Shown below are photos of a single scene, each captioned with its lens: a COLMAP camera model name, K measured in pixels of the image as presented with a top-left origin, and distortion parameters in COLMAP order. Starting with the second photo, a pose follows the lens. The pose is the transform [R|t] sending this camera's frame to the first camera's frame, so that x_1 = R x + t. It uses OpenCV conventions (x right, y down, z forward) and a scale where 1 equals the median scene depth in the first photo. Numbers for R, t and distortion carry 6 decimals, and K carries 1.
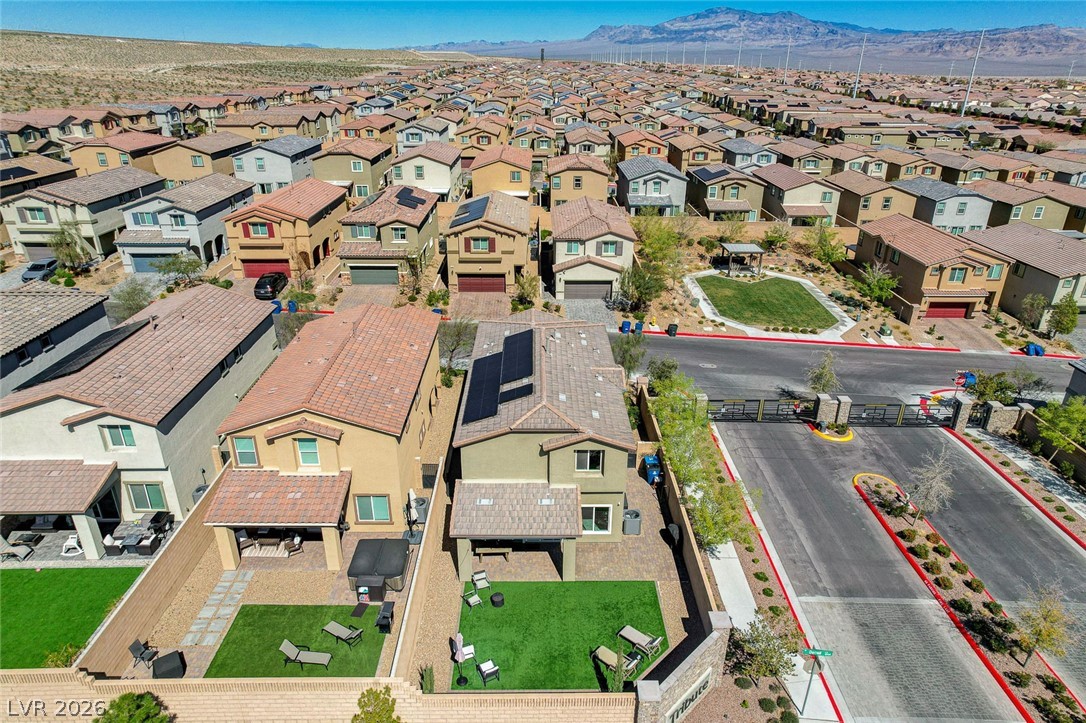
lens RADIAL K [[690.4, 0, 546.3], [0, 690.4, 359.7], [0, 0, 1]] dist [-0.043720, 0.057698]
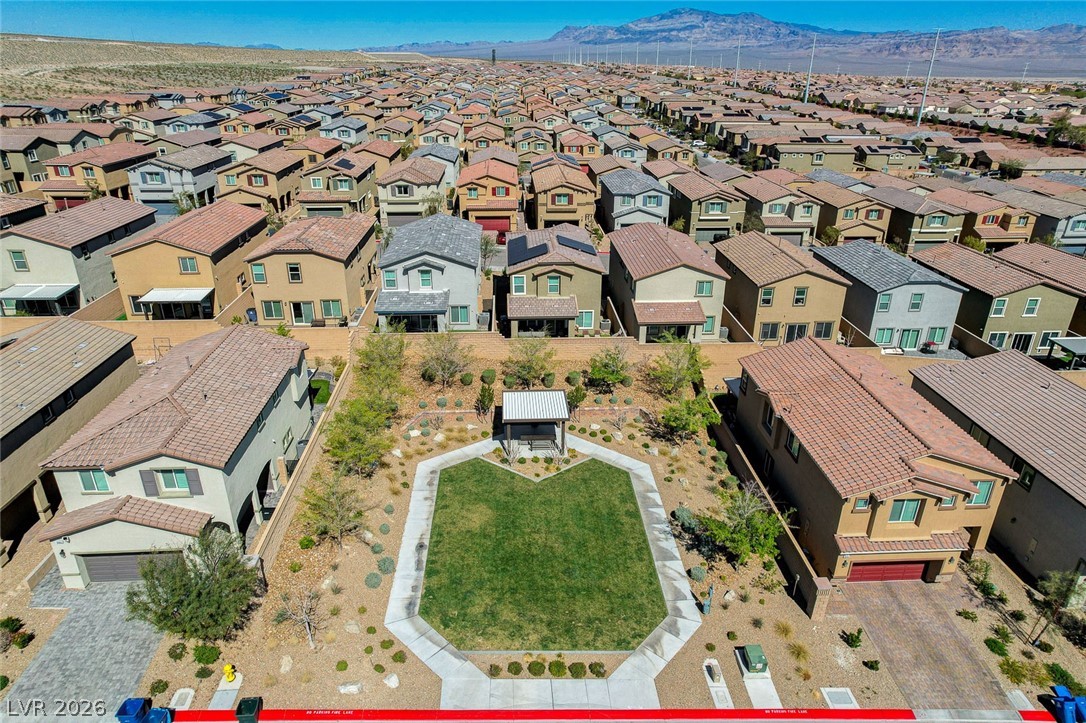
lens RADIAL K [[690.4, 0, 544.3], [0, 690.4, 360.9], [0, 0, 1]] dist [-0.043720, 0.057698]
pose [[0.999068, -0.017632, 0.039393, 0.332440], [0.017608, 0.999845, 0.000954, -0.243970], [-0.039403, -0.000260, 0.999223, 0.532493]]
